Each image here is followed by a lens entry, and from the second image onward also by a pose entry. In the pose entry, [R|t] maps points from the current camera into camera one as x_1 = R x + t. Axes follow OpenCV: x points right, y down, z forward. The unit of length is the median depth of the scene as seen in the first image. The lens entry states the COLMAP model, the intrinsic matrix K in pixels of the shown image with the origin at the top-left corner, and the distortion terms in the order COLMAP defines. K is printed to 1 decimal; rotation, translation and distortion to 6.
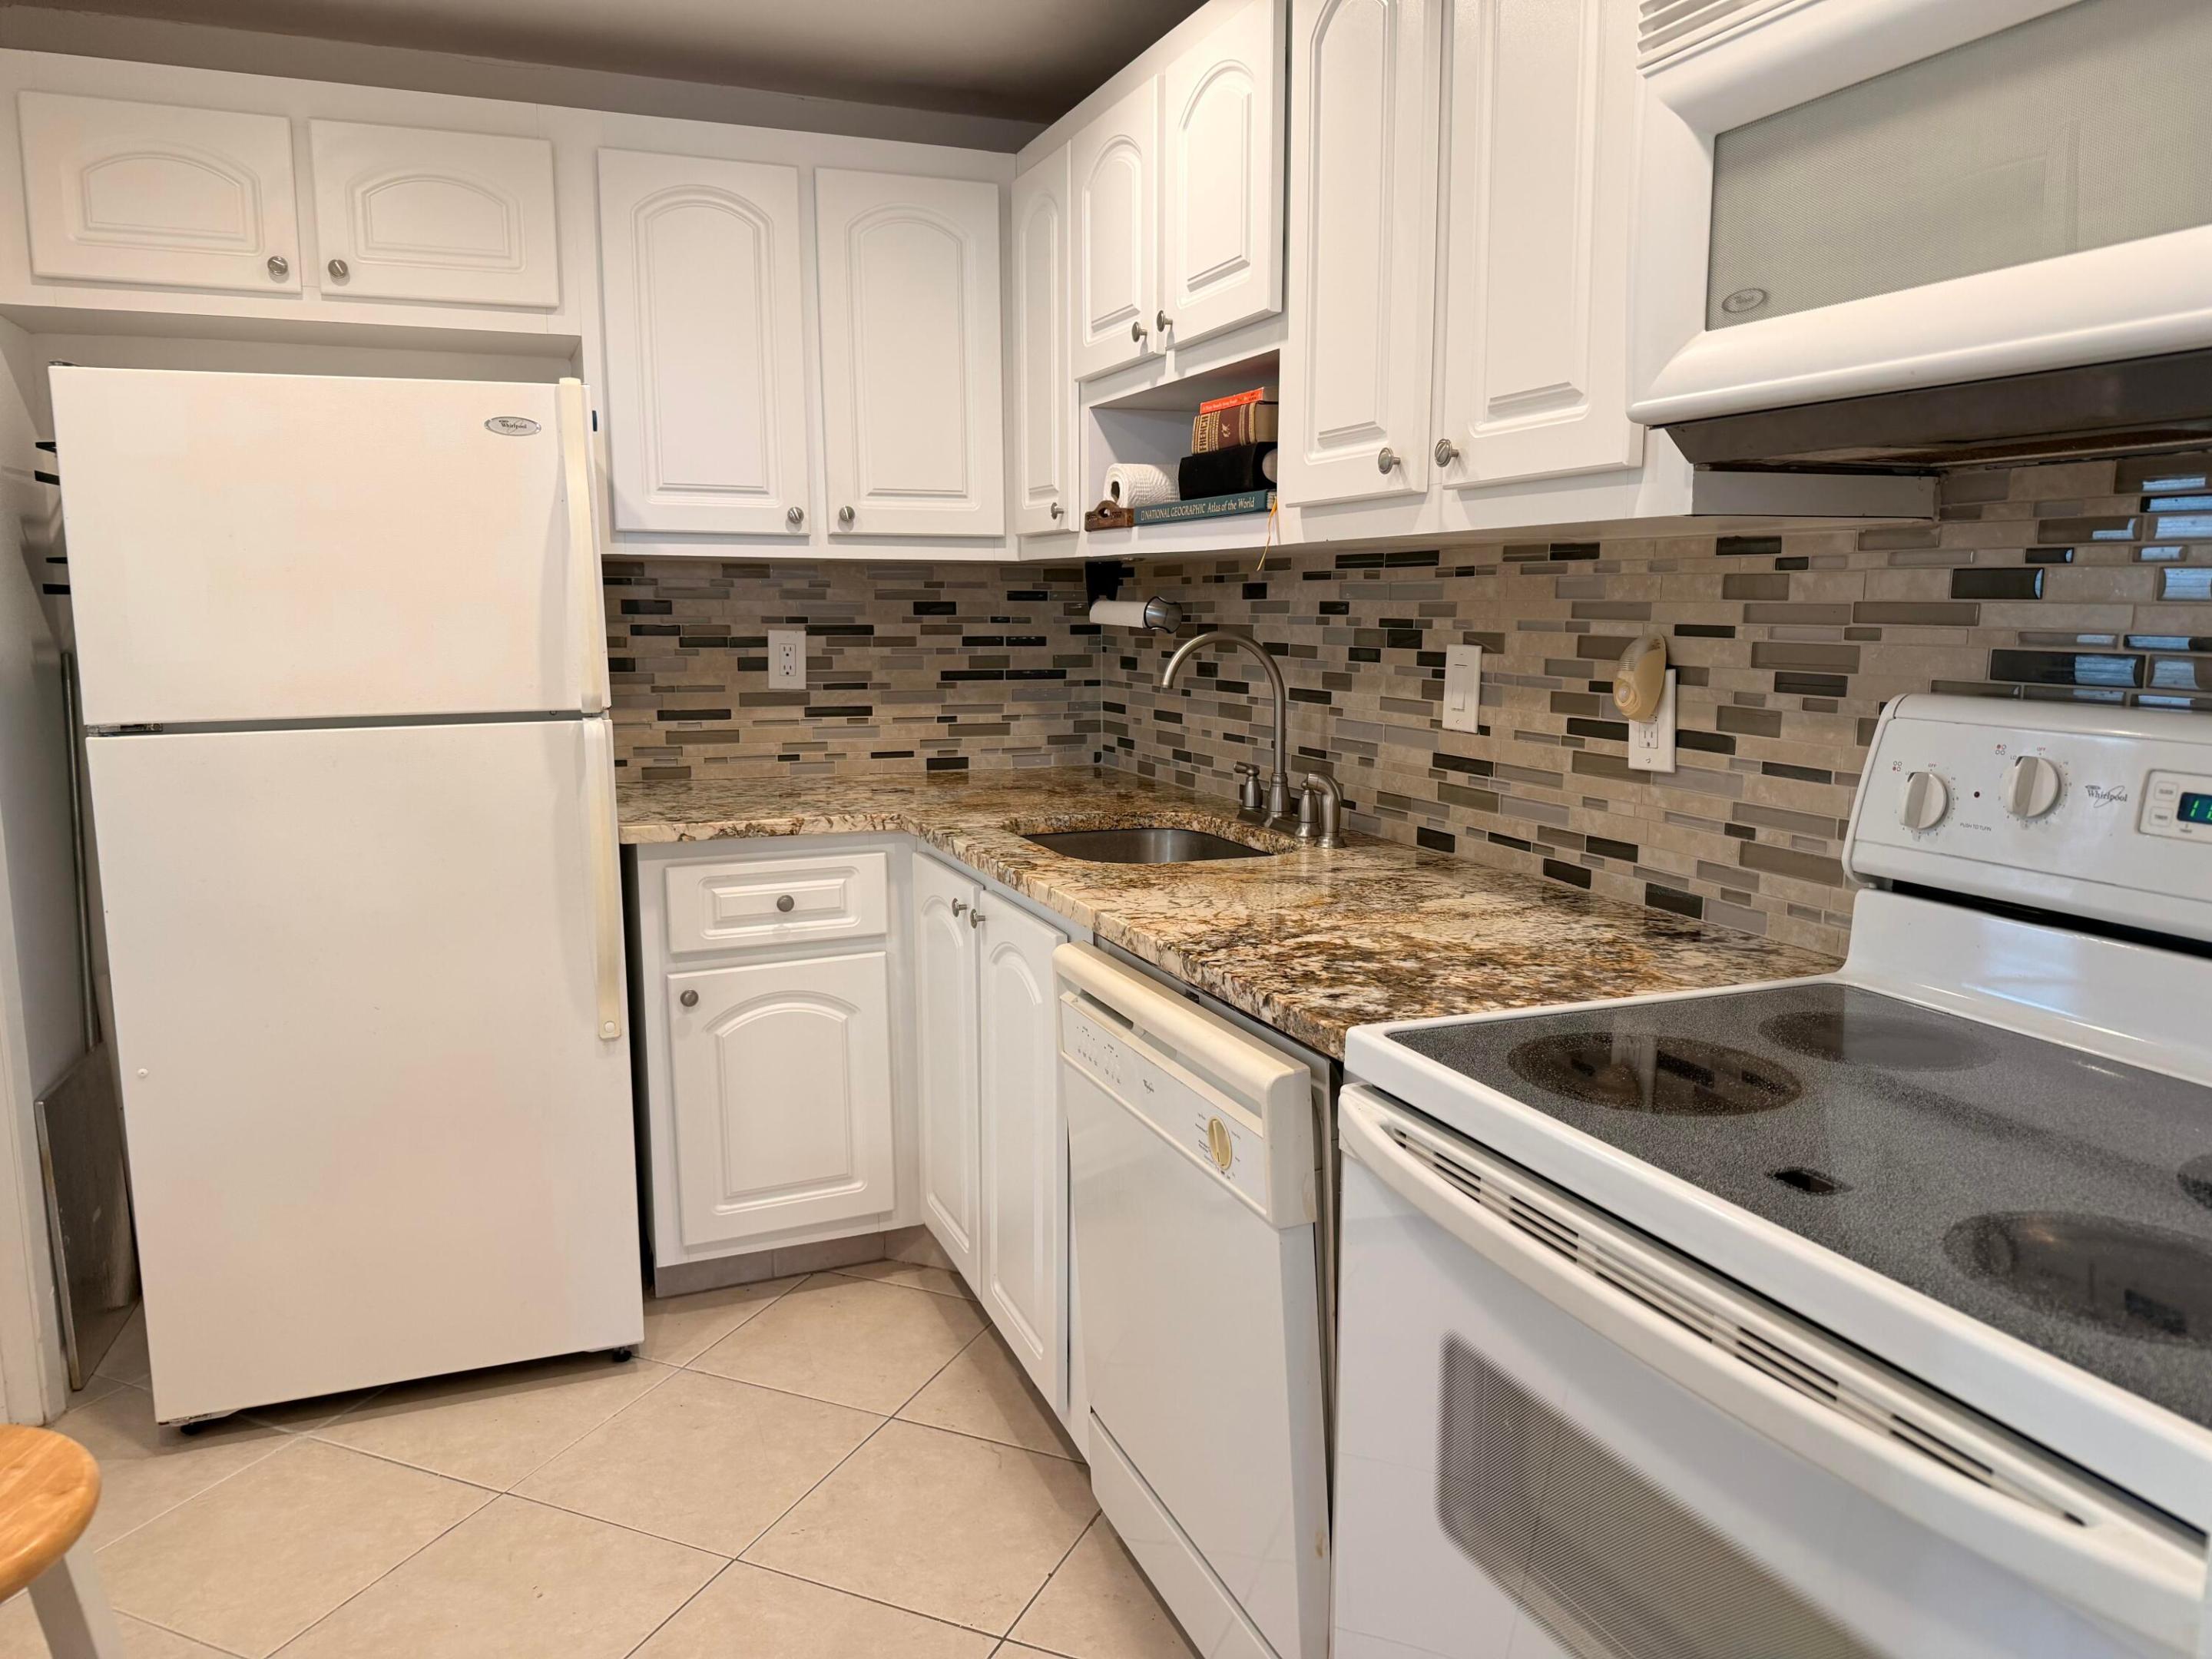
lens RADIAL K [[1562.7, 0, 1123.1], [0, 1562.7, 837.6], [0, 0, 1]] dist [0.036203, -0.032095]
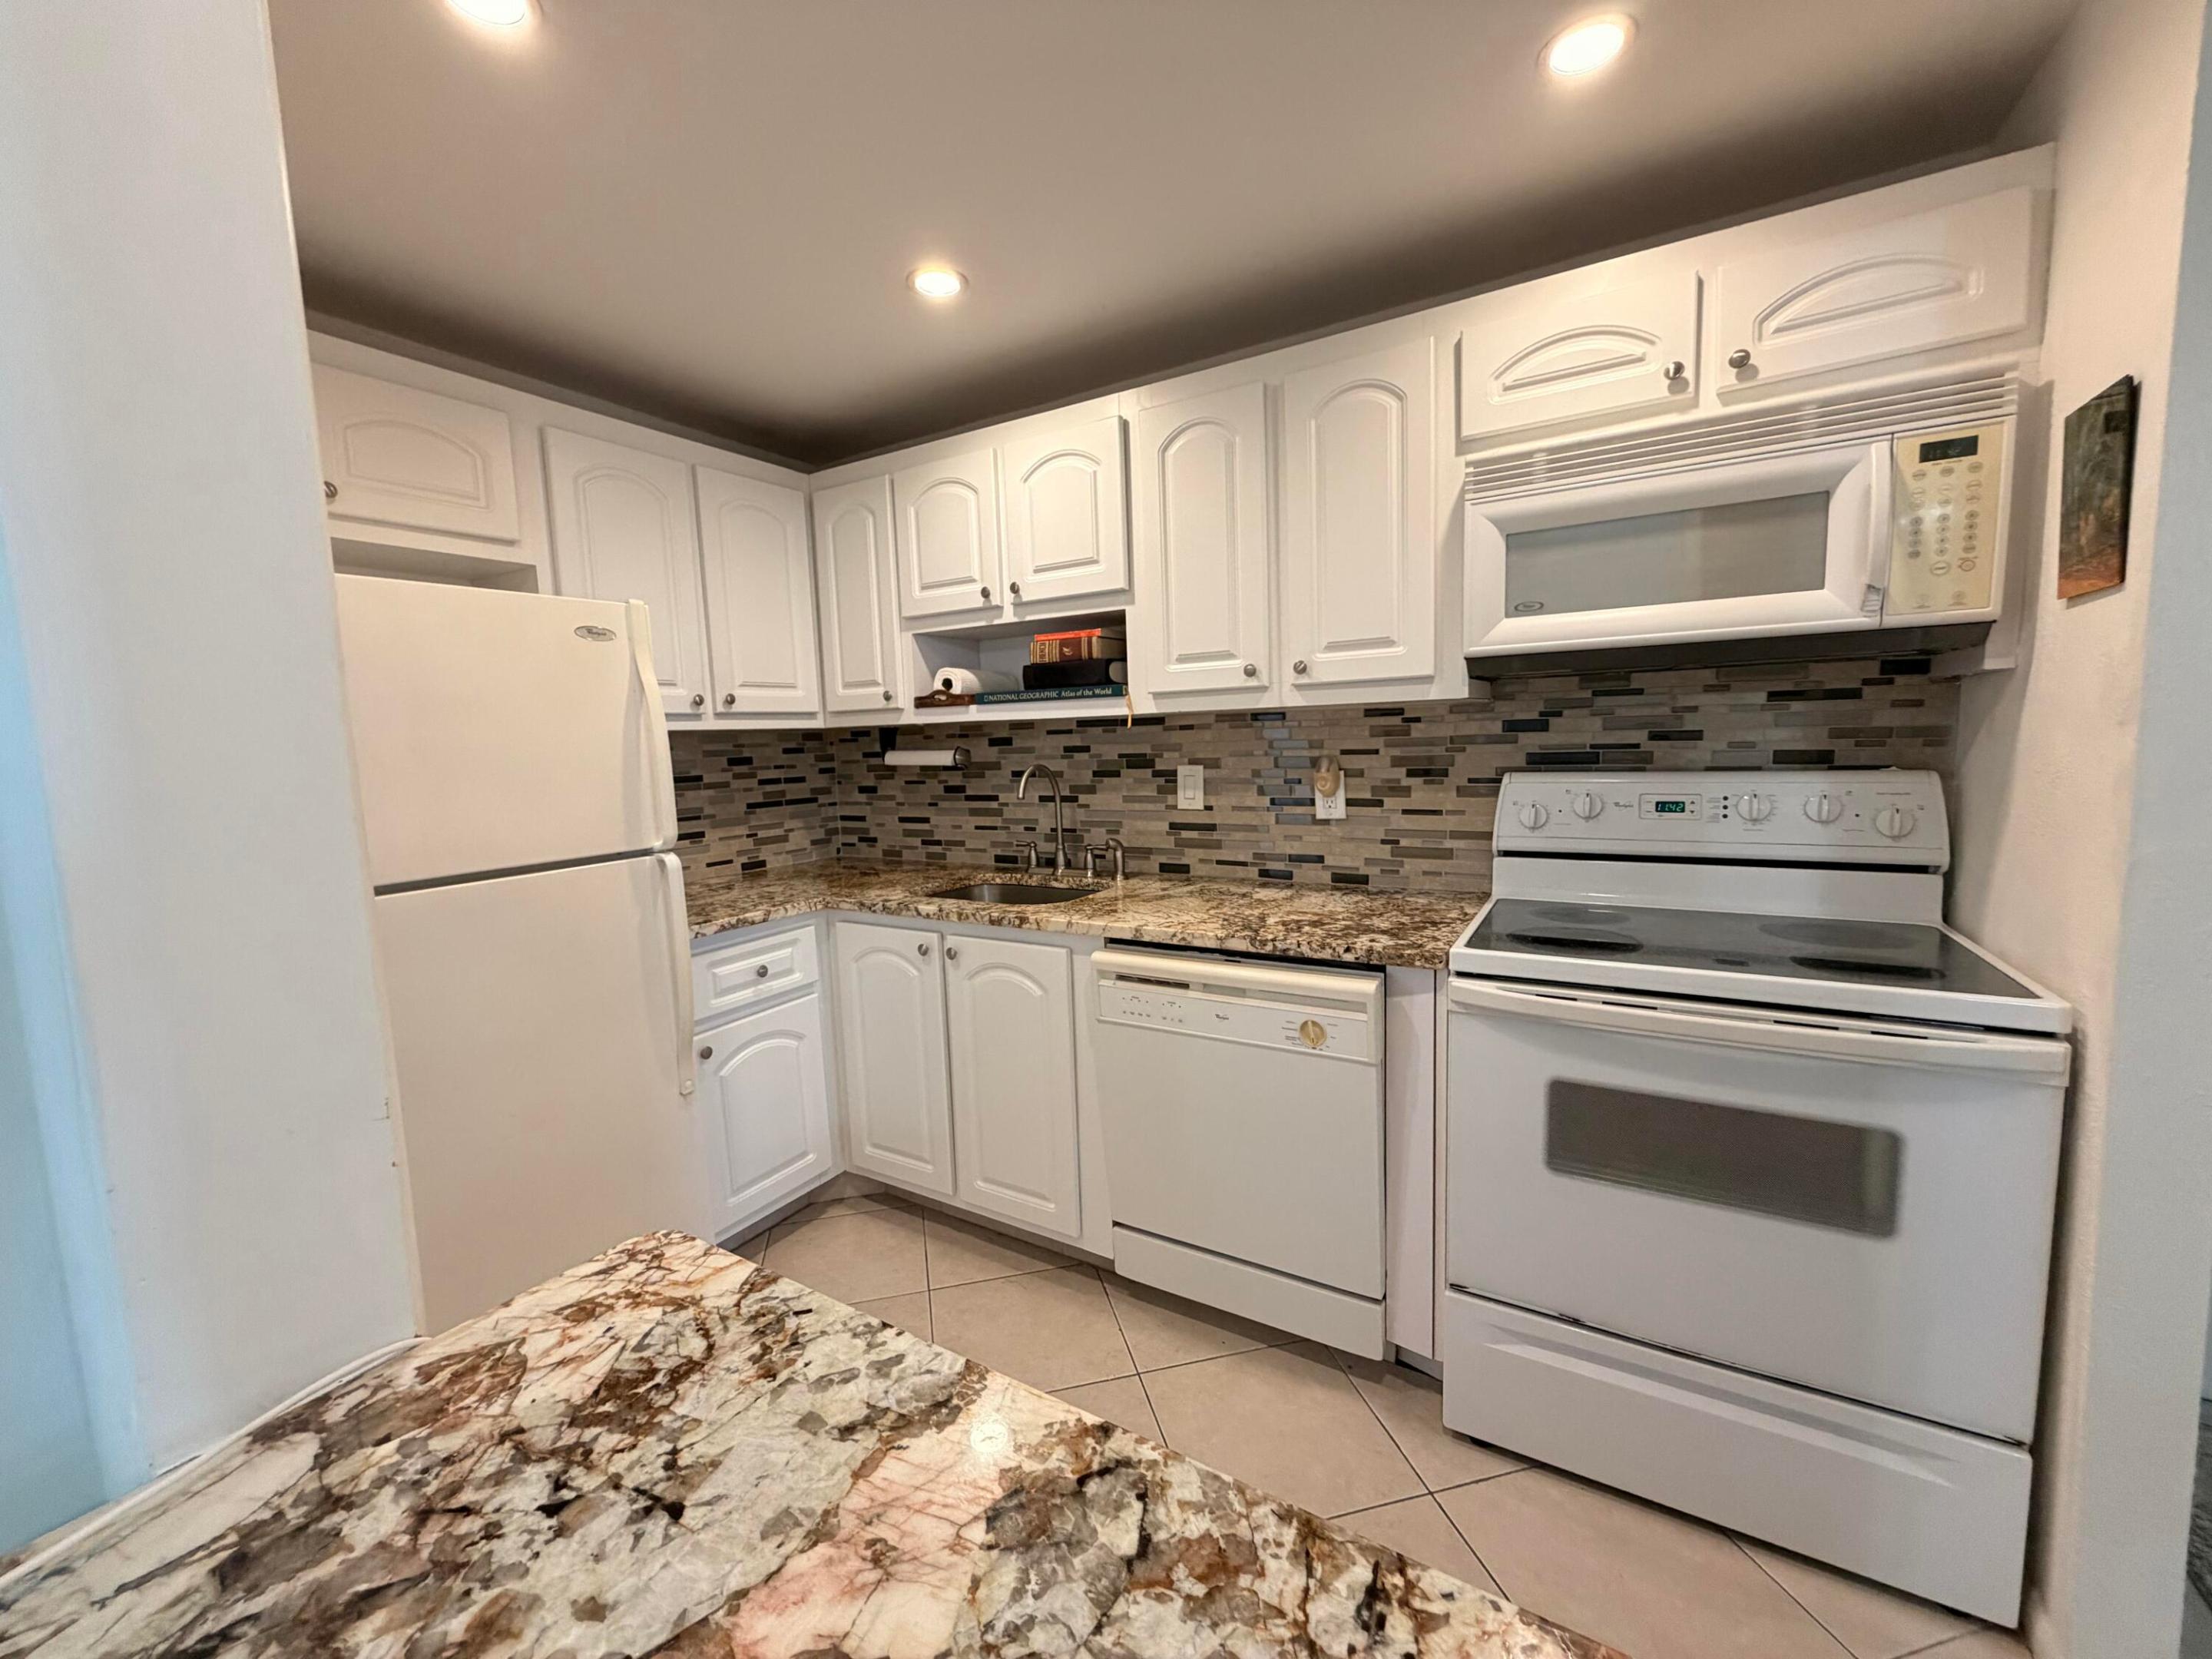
lens RADIAL K [[880.1, 0, 1112.8], [0, 880.1, 825.4], [0, 0, 1]] dist [0.004418, 0.000065]
pose [[0.800277, -0.089566, 0.592904, -0.438707], [0.124401, 0.992068, -0.018047, -0.036288], [-0.586585, 0.088200, 0.805071, 0.166221]]
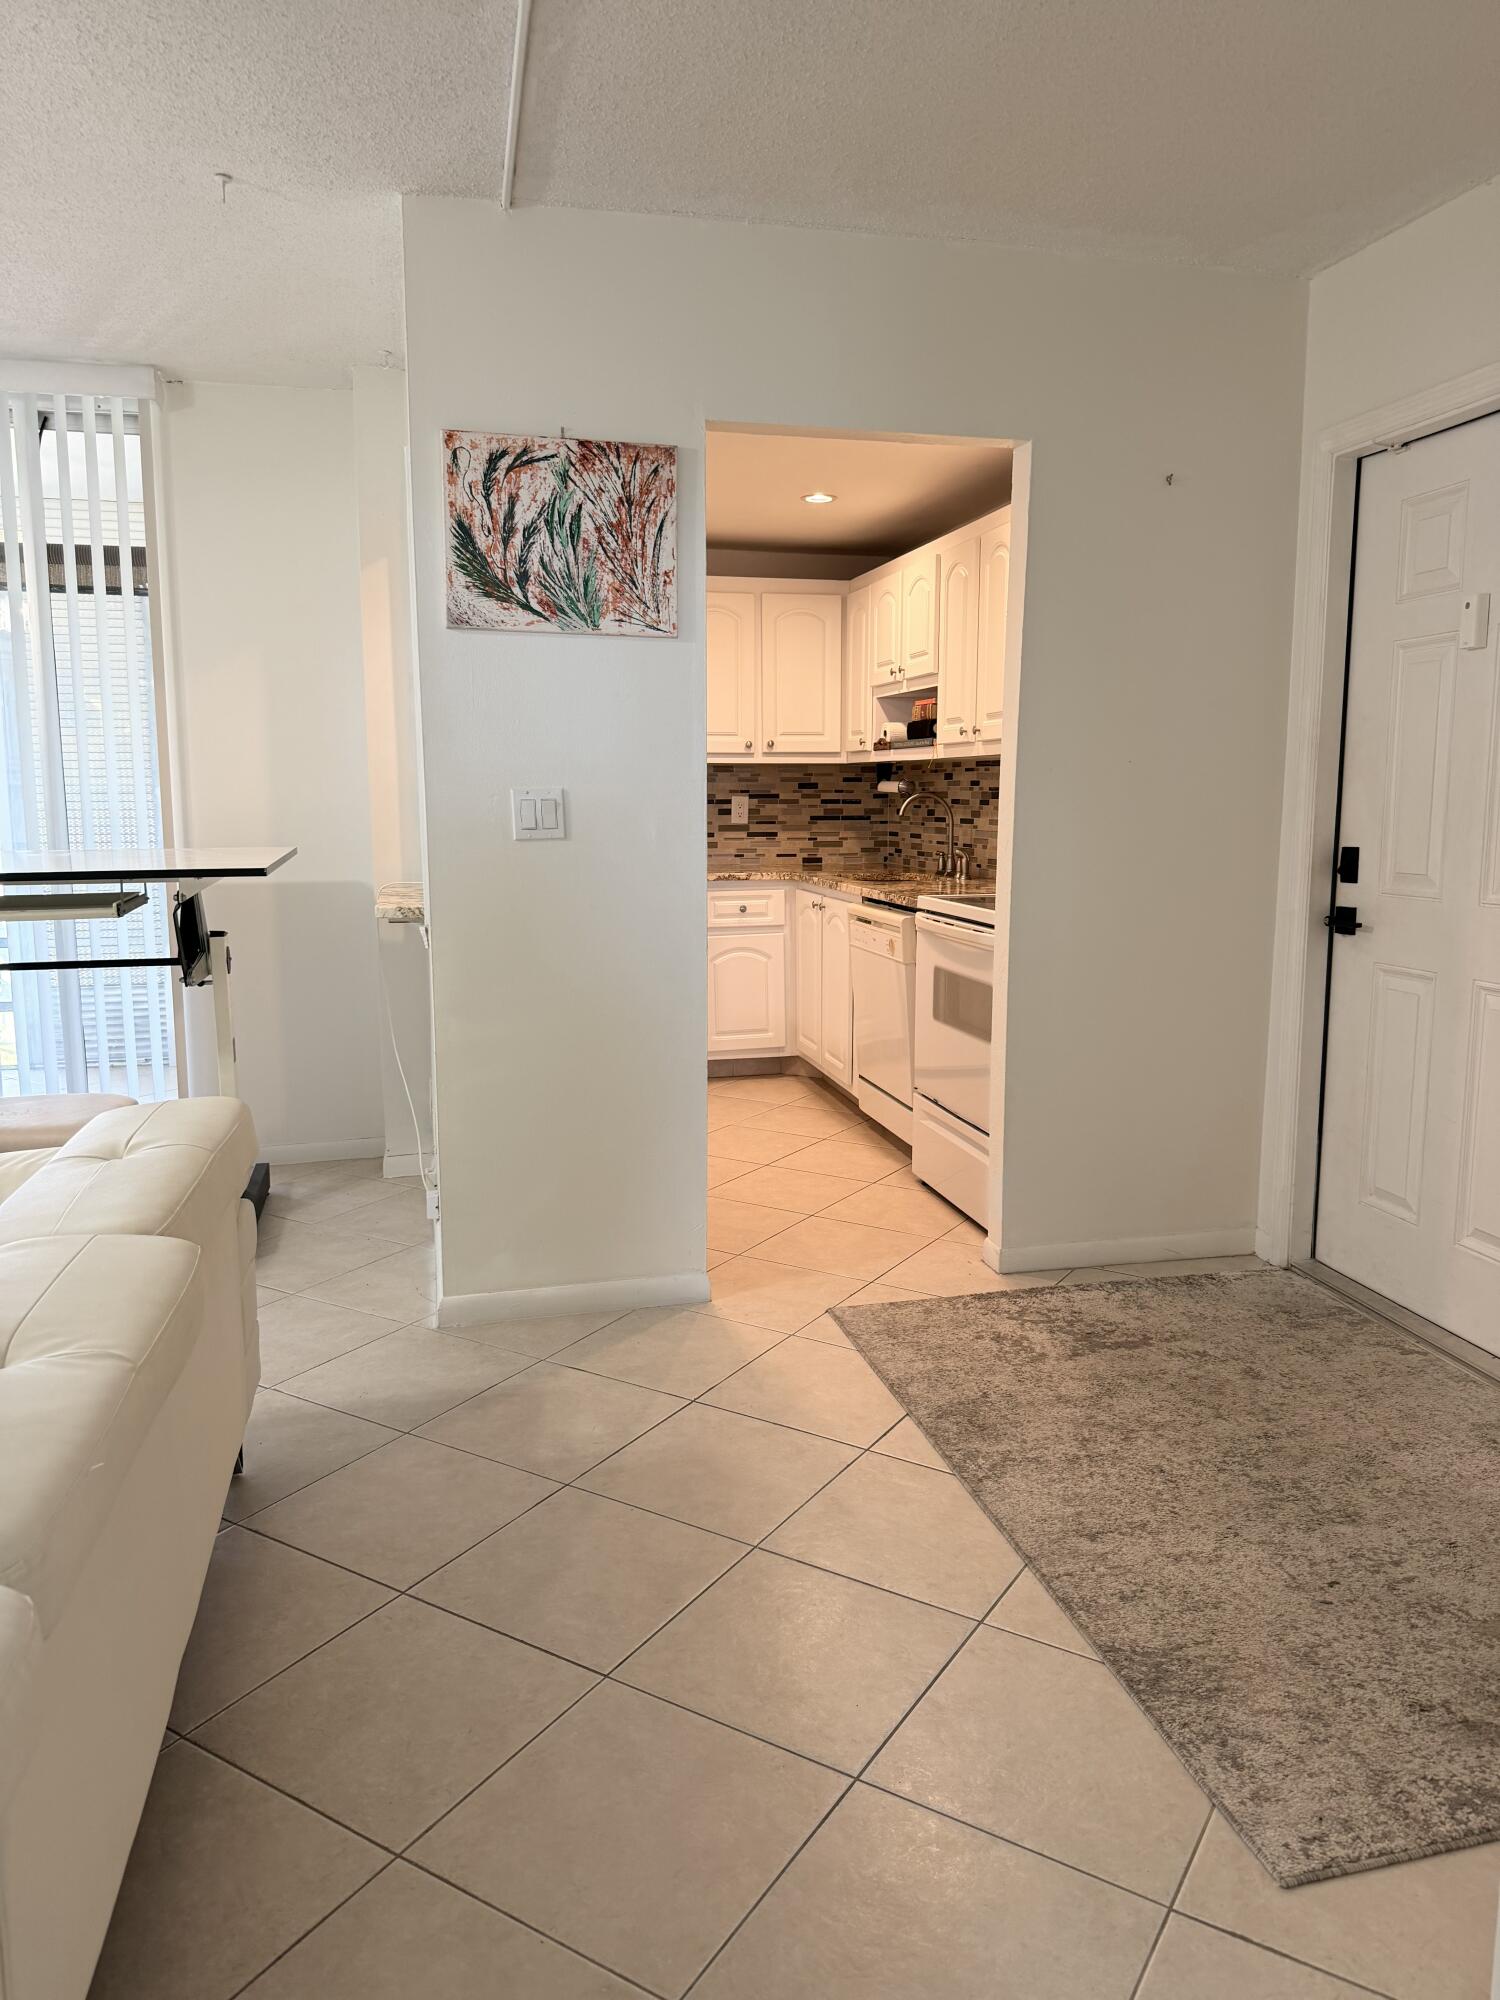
lens RADIAL K [[1412.9, 0, 741.7], [0, 1412.9, 1015.4], [0, 0, 1]] dist [0.036203, -0.032095]
pose [[0.986378, 0.022203, -0.162988, 0.142541], [-0.021006, 0.999738, 0.009063, 0.192413], [0.163147, -0.005516, 0.986586, -1.171678]]
